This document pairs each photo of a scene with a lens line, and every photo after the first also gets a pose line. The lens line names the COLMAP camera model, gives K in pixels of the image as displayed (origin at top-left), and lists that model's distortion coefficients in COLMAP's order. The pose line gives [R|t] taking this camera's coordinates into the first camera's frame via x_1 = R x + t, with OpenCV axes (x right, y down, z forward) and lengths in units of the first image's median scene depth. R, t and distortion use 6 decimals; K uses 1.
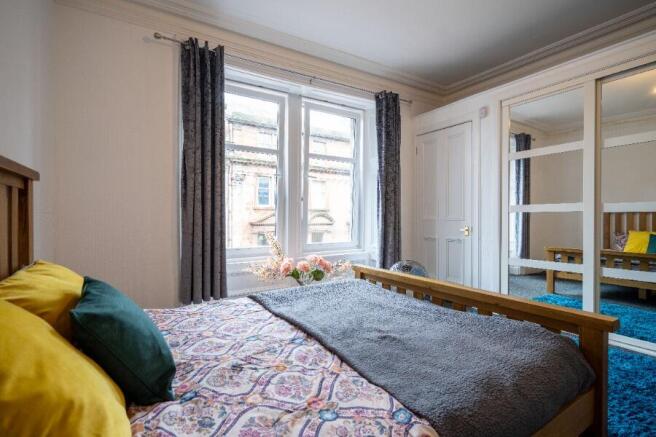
lens RADIAL K [[312.1, 0, 328.0], [0, 312.1, 218.5], [0, 0, 1]] dist [-0.000309, 0.000252]
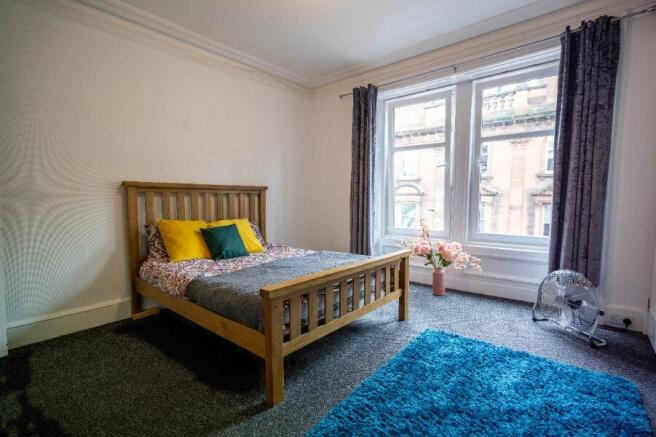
lens RADIAL K [[312.1, 0, 328.0], [0, 312.1, 218.5], [0, 0, 1]] dist [-0.000309, 0.000252]
pose [[0.300975, 0.064033, -0.951480, 0.745765], [-0.012381, 0.997921, 0.063242, -0.021579], [0.953552, -0.007254, 0.301143, 0.290993]]
